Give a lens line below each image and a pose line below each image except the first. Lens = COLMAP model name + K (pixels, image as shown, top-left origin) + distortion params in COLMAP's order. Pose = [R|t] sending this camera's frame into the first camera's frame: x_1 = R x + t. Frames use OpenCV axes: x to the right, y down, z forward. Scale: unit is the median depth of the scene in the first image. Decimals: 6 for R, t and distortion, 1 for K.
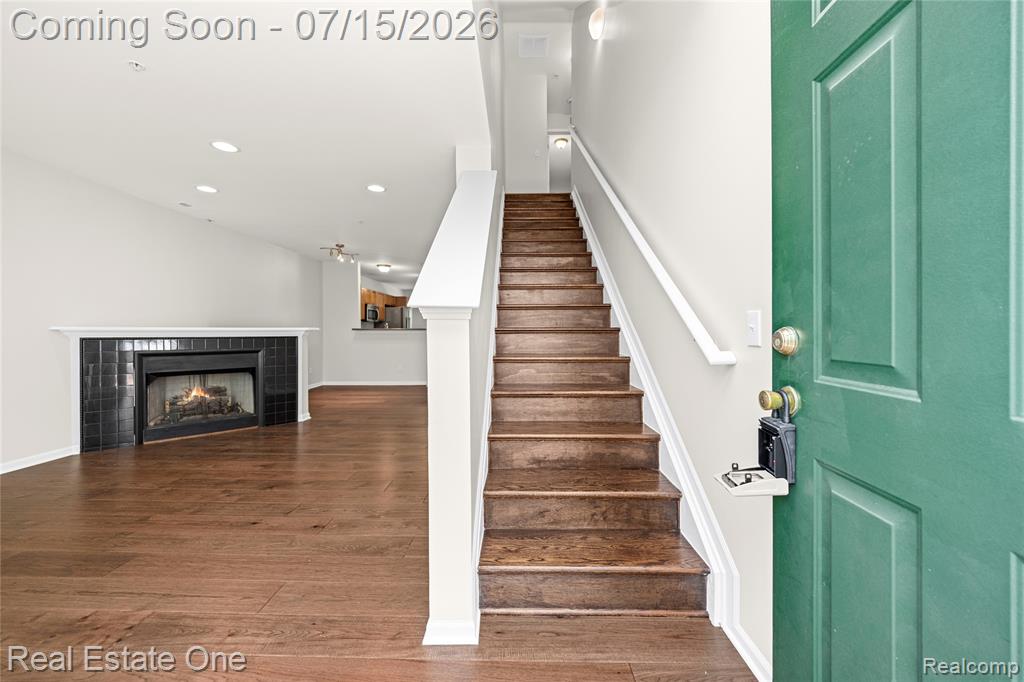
lens RADIAL K [[388.1, 0, 516.3], [0, 388.1, 333.8], [0, 0, 1]] dist [-0.006411, 0.001785]
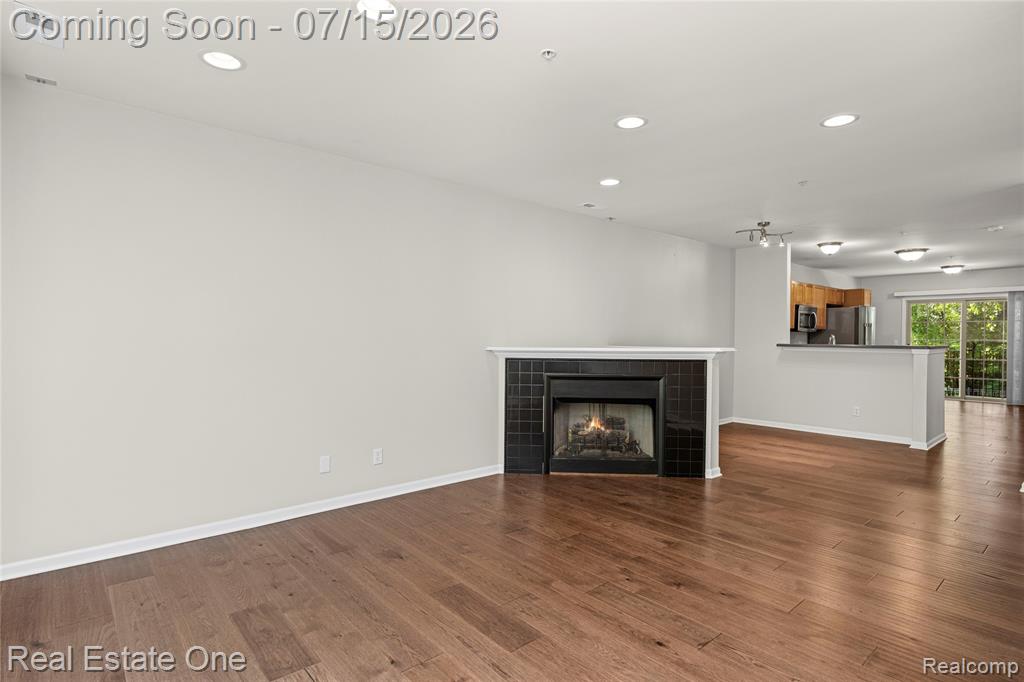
lens RADIAL K [[531.2, 0, 515.4], [0, 531.2, 341.7], [0, 0, 1]] dist [-0.003344, 0.002492]
pose [[0.668069, 0.014949, -0.743949, -0.080598], [-0.013354, 0.999878, 0.008100, -0.036202], [0.743979, 0.004524, 0.668187, 0.088499]]
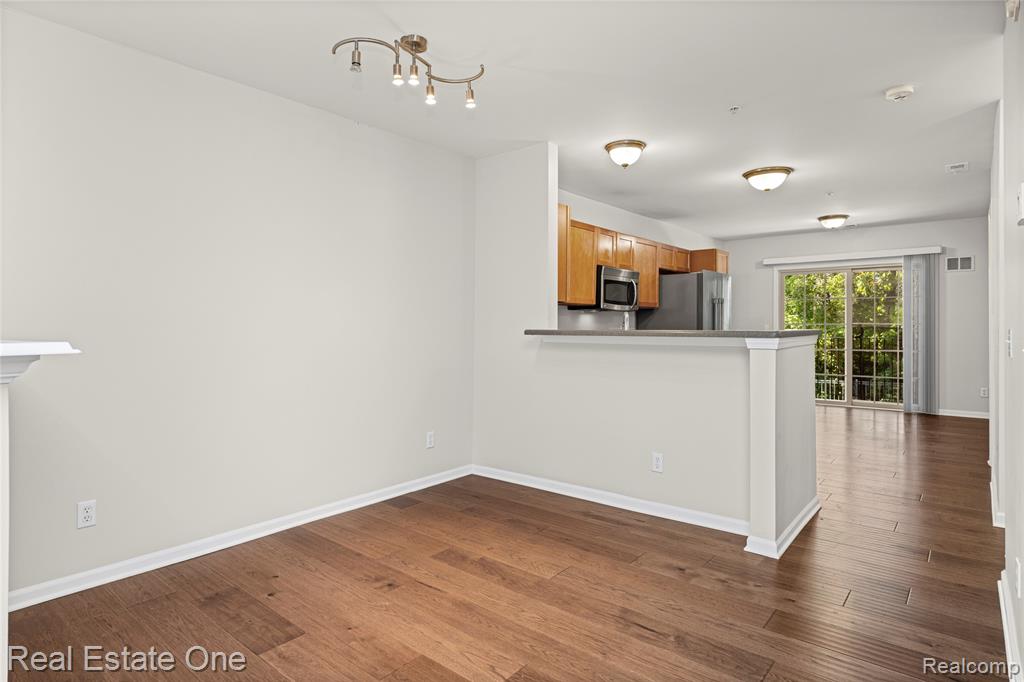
lens RADIAL K [[559.6, 0, 506.3], [0, 559.6, 328.8], [0, 0, 1]] dist [-0.001892, -0.002328]
pose [[0.770755, 0.005669, -0.637107, -0.223999], [-0.005735, 0.999982, 0.001960, -0.030152], [0.637106, 0.002143, 0.770773, 1.170287]]
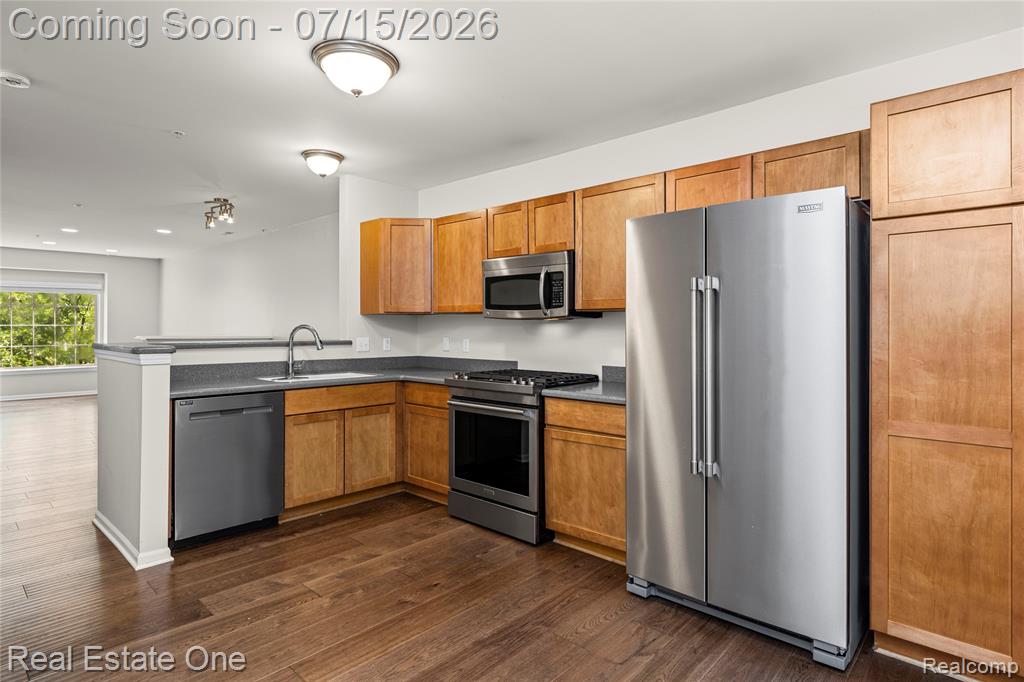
lens RADIAL K [[533.8, 0, 515.8], [0, 533.8, 331.1], [0, 0, 1]] dist [-0.006349, 0.000201]
pose [[-0.664918, 0.008490, -0.746868, -0.227999], [-0.007405, 0.999811, 0.017957, -0.070106], [0.746879, 0.017470, -0.664730, 3.020130]]
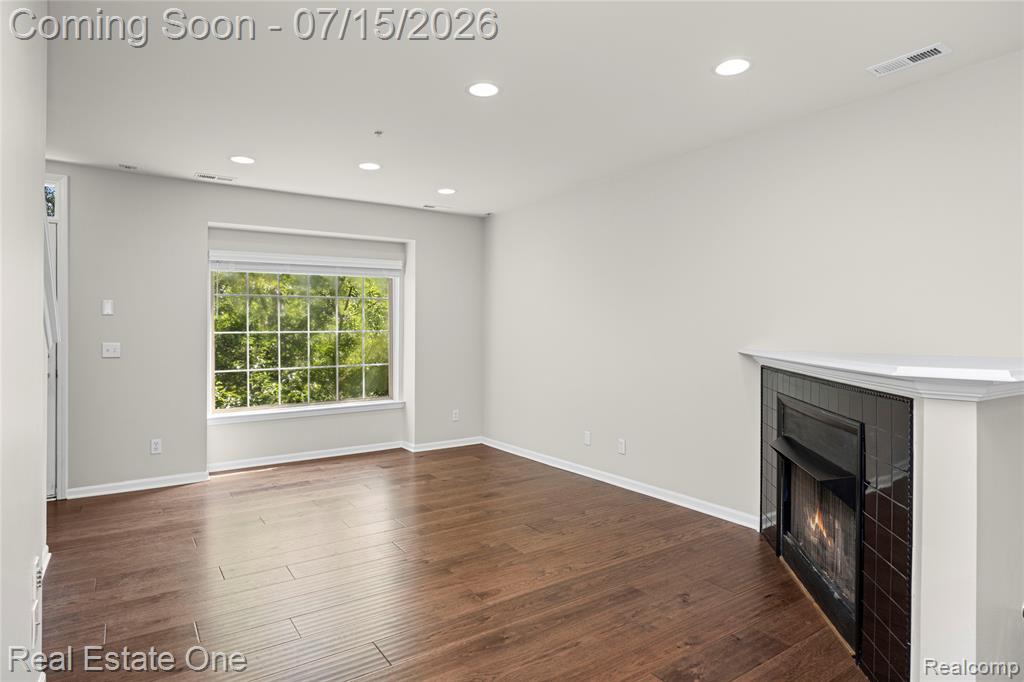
lens RADIAL K [[559.6, 0, 505.6], [0, 559.6, 341.4], [0, 0, 1]] dist [-0.001892, -0.002328]
pose [[-0.822612, 0.014309, -0.568422, -0.166255], [0.000531, 0.999702, 0.024397, -0.048858], [0.568602, 0.019767, -0.822375, 1.374069]]
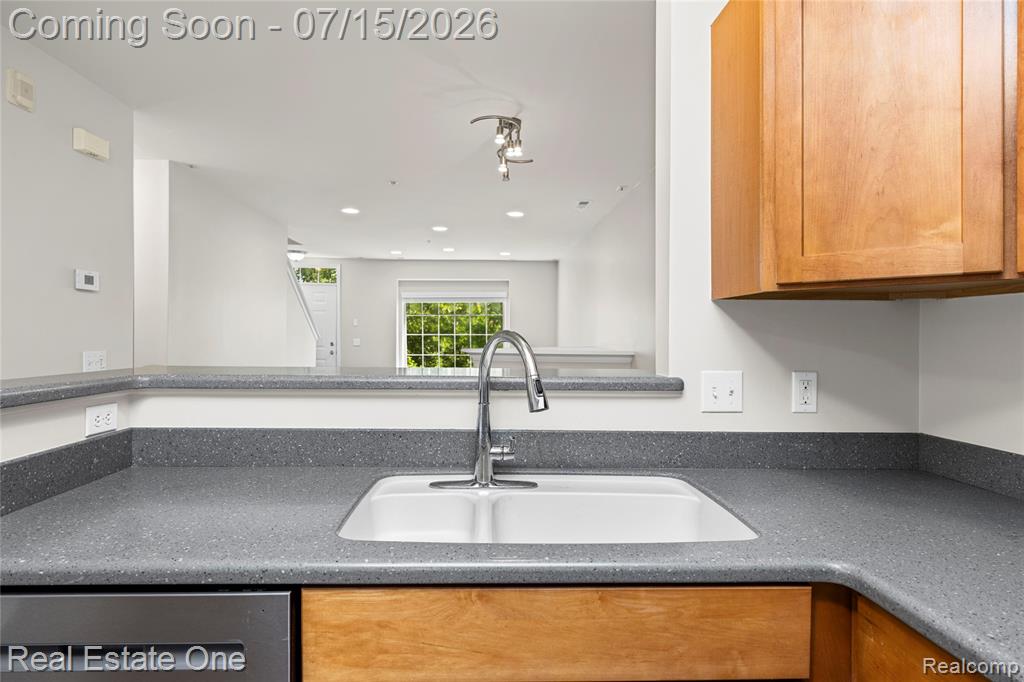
lens RADIAL K [[559.6, 0, 514.1], [0, 559.6, 339.9], [0, 0, 1]] dist [-0.001892, -0.002328]
pose [[-0.998414, -0.006021, -0.055974, -0.683793], [-0.007023, 0.999818, 0.017736, -0.061202], [0.055857, 0.018101, -0.998275, 2.418747]]
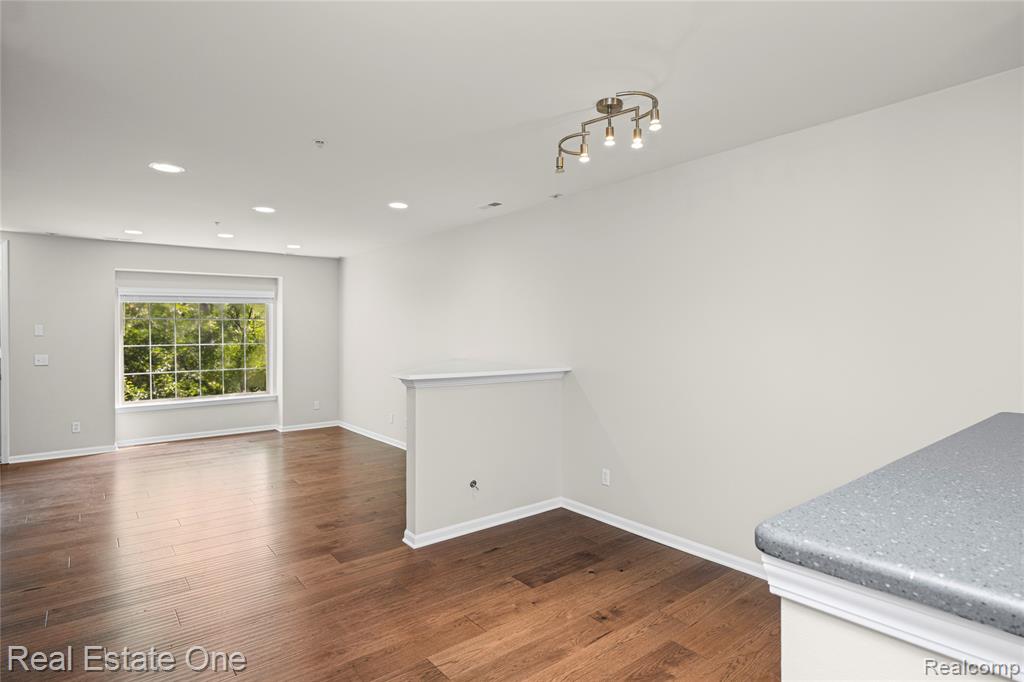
lens RADIAL K [[533.8, 0, 514.2], [0, 533.8, 344.7], [0, 0, 1]] dist [-0.006349, 0.000201]
pose [[-0.772387, 0.020189, -0.634831, -0.231225], [-0.000781, 0.999464, 0.032734, -0.098172], [0.635152, 0.025779, -0.771957, 2.022702]]
